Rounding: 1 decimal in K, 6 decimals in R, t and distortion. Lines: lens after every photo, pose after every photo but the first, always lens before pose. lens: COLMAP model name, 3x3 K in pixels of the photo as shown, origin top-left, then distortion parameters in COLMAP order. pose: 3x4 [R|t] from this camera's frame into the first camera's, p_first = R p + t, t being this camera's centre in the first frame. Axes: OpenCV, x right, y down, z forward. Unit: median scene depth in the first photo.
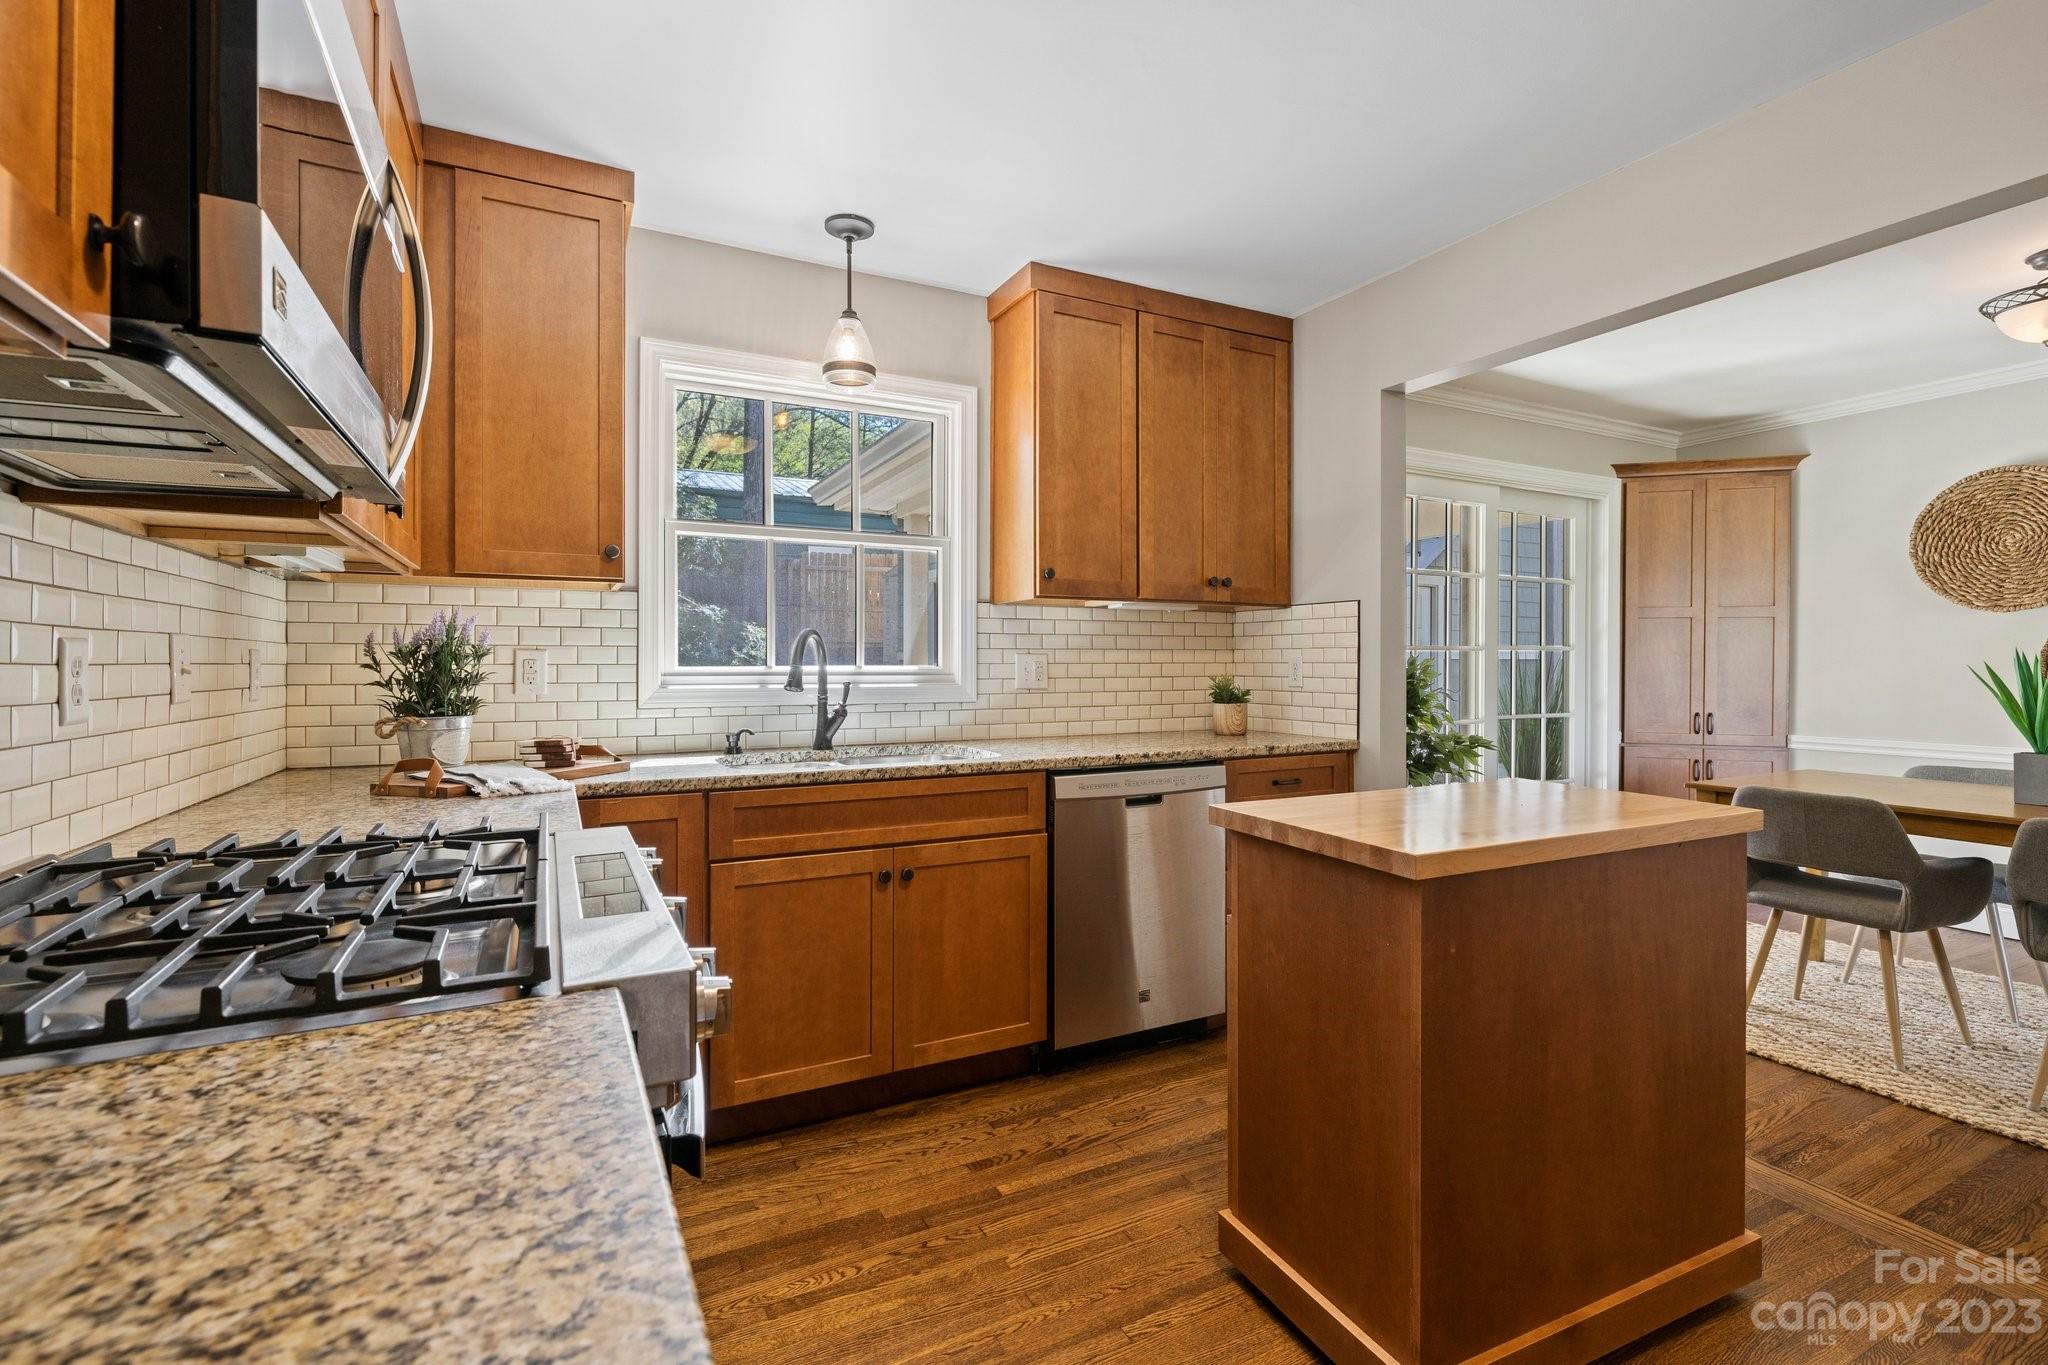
lens RADIAL K [[929.8, 0, 1022.9], [0, 929.8, 674.0], [0, 0, 1]] dist [-0.003385, -0.000072]
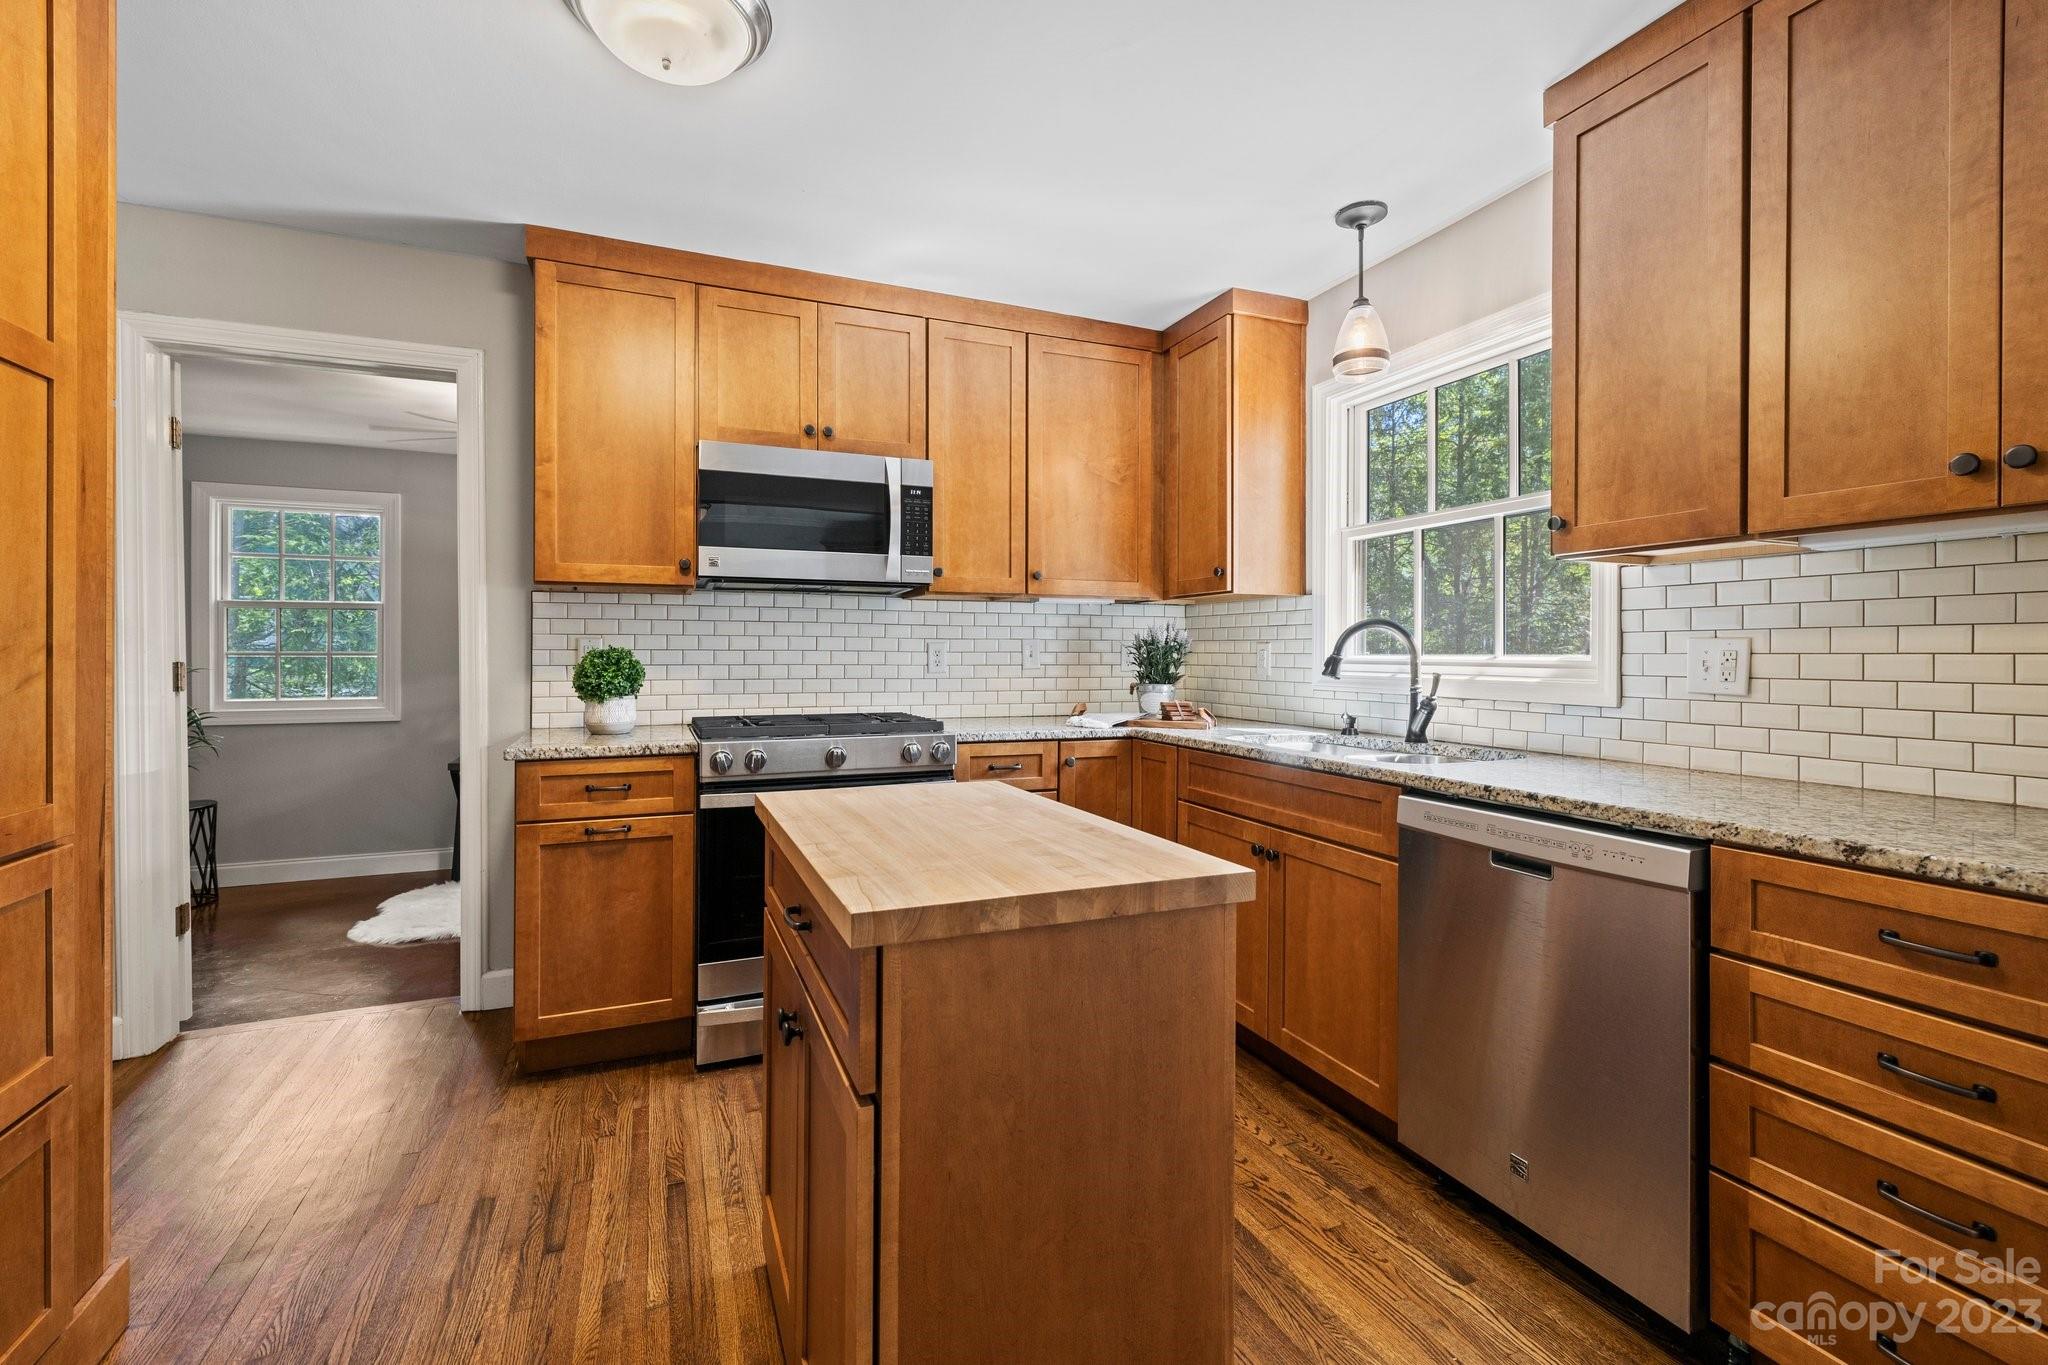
lens RADIAL K [[868.9, 0, 1020.5], [0, 868.9, 660.7], [0, 0, 1]] dist [0.005042, -0.000387]
pose [[-0.072015, 0.010237, -0.997351, 0.745130], [-0.010296, 0.999886, 0.011007, -0.008807], [0.997350, 0.011061, -0.071902, 0.680061]]
